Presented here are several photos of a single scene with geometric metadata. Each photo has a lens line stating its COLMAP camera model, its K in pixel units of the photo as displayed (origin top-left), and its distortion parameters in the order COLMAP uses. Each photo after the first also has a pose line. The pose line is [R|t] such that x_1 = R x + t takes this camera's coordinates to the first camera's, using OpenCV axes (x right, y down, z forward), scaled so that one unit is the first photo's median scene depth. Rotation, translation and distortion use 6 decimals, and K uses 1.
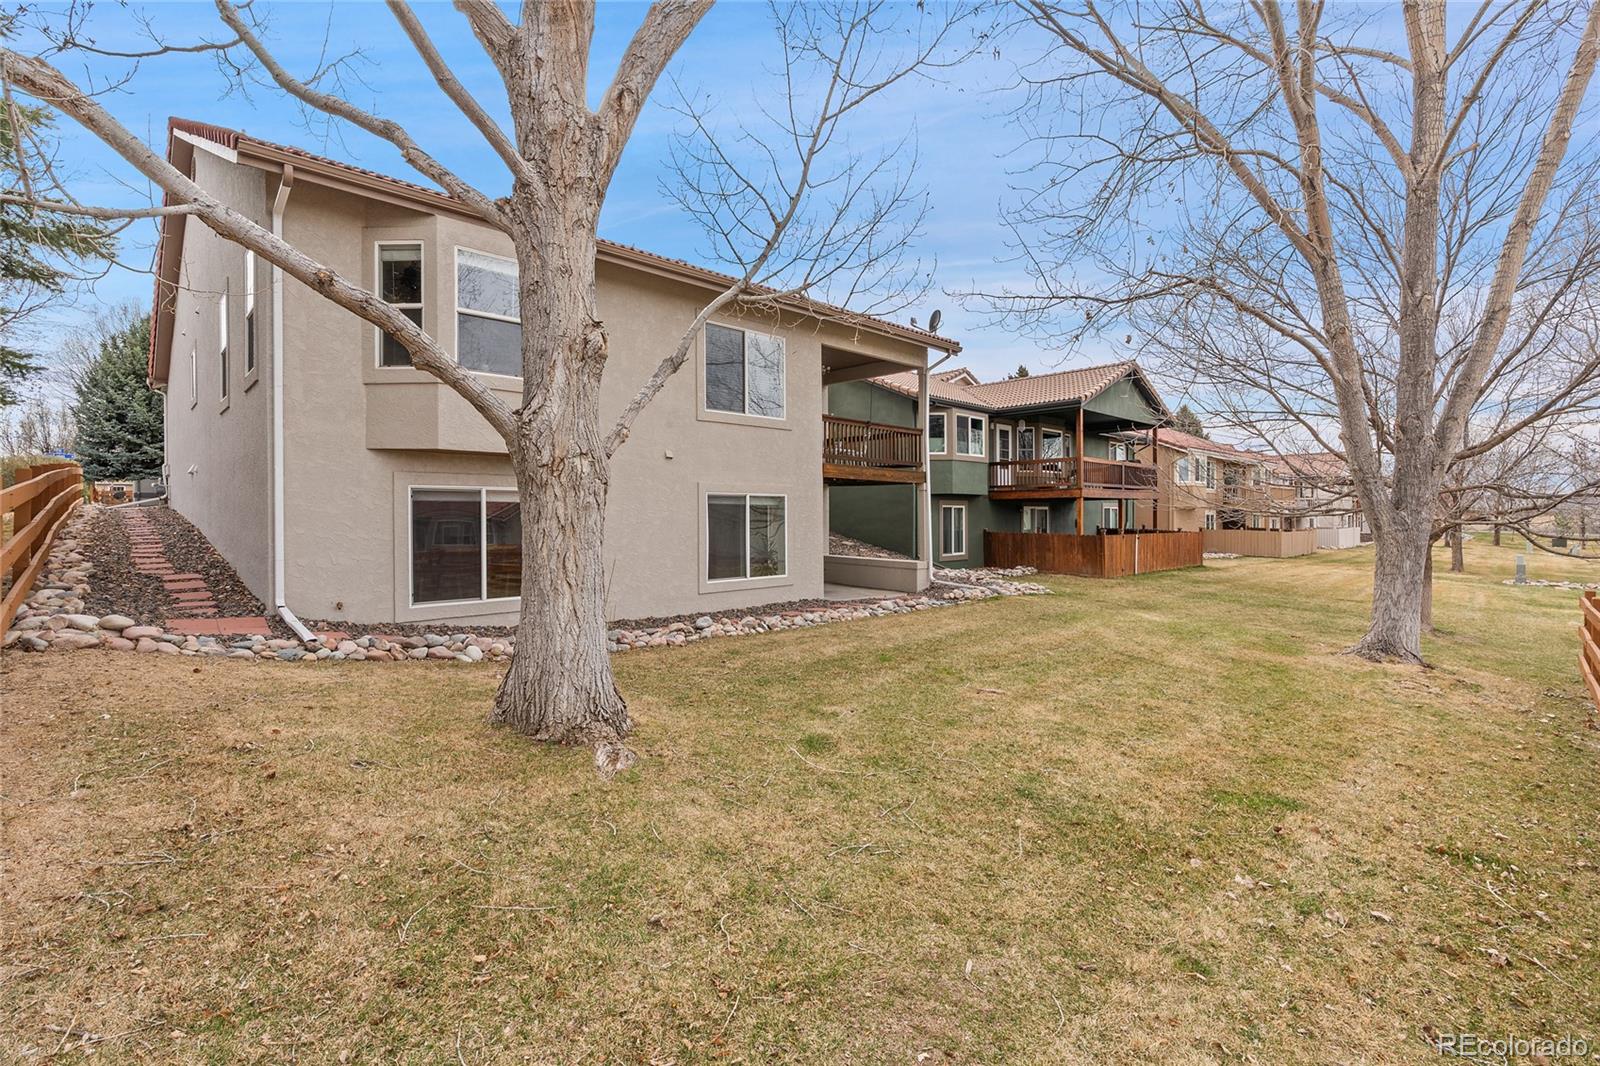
lens RADIAL K [[726.0, 0, 800.0], [0, 726.0, 523.9], [0, 0, 1]] dist [-0.001501, -0.000031]
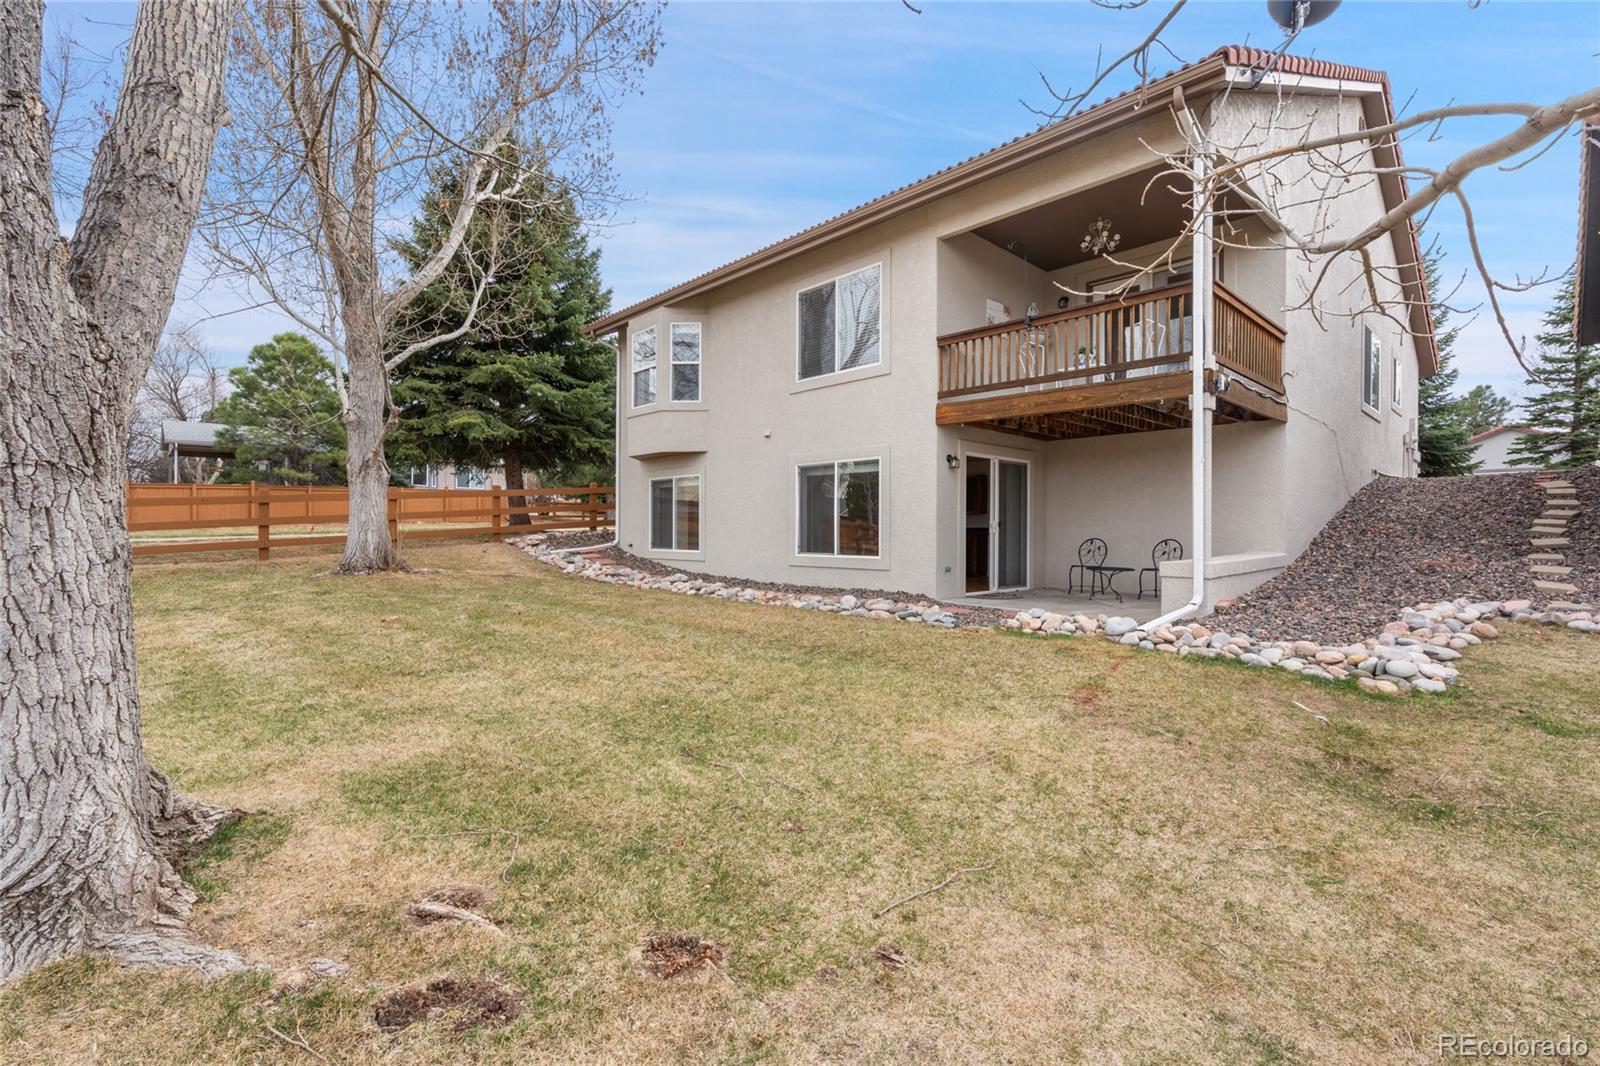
lens RADIAL K [[726.0, 0, 800.0], [0, 726.0, 523.9], [0, 0, 1]] dist [-0.001501, -0.000031]
pose [[-0.009877, 0.000603, -0.999951, 0.856692], [-0.003270, 0.999994, 0.000635, 0.037016], [0.999946, 0.003276, -0.009875, 1.004408]]
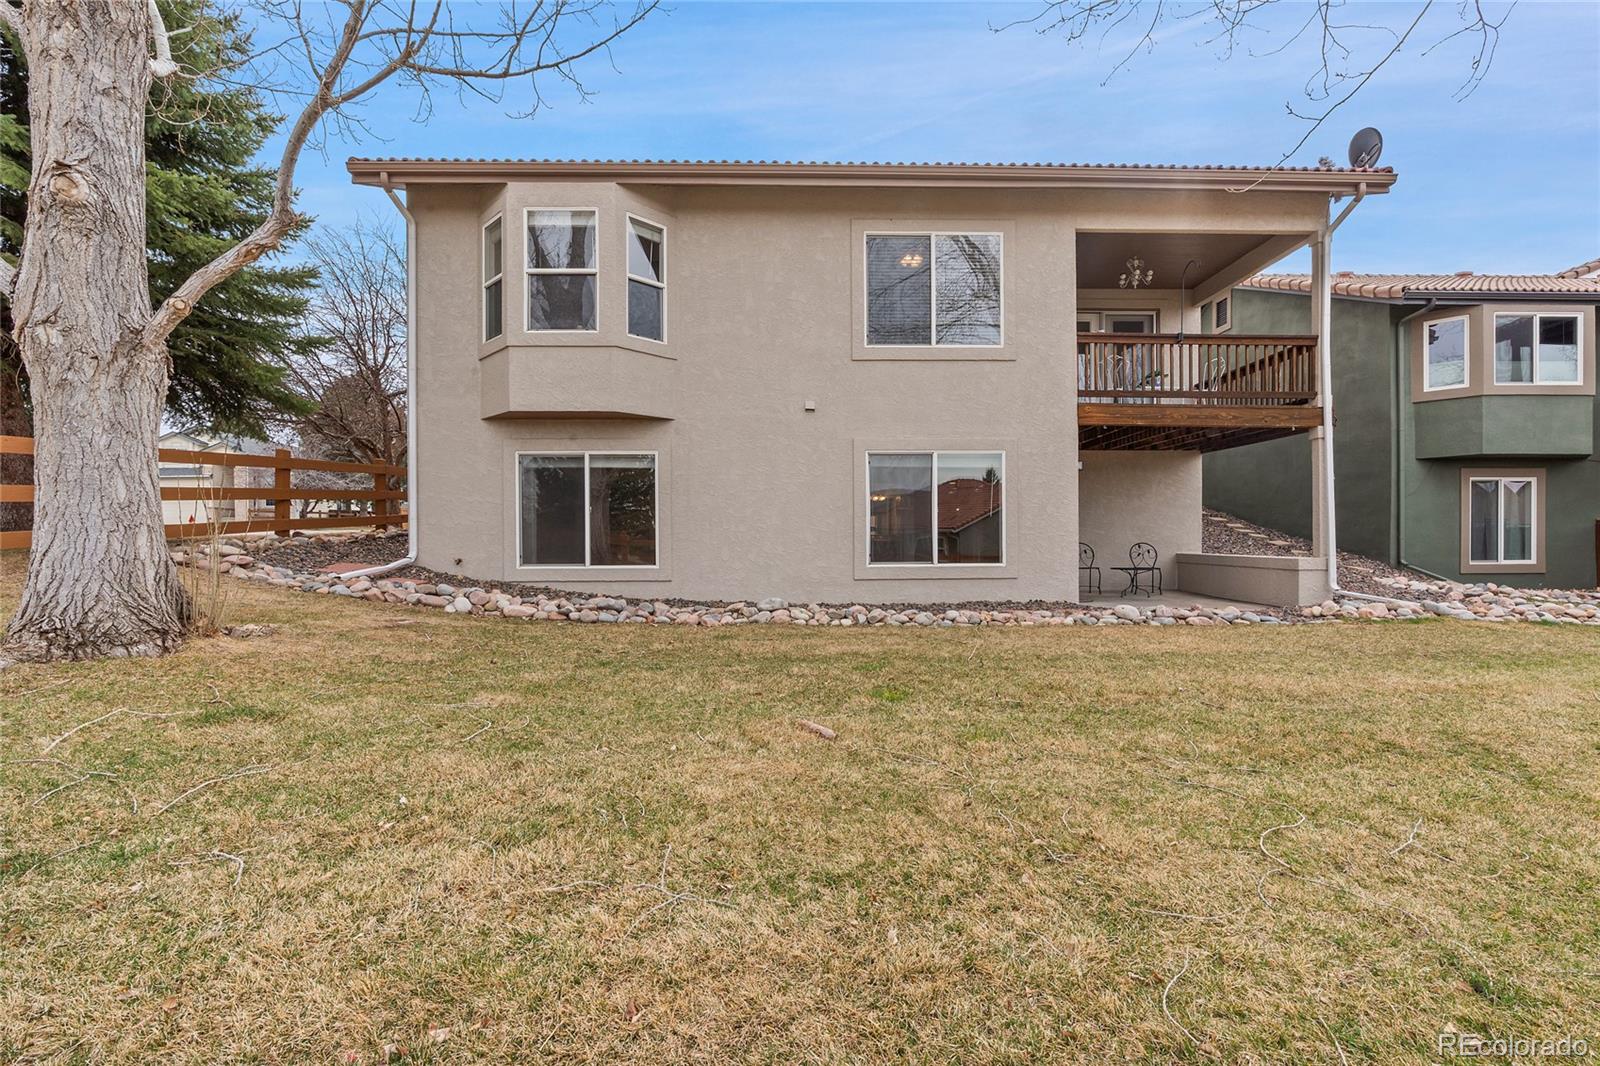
lens RADIAL K [[736.6, 0, 732.3], [0, 736.6, 541.7], [0, 0, 1]] dist [-0.004126, 0.000354]
pose [[0.735267, 0.004834, -0.677760, 0.301682], [-0.005468, 0.999984, 0.001200, 0.053842], [0.677755, 0.002824, 0.735282, 0.312593]]
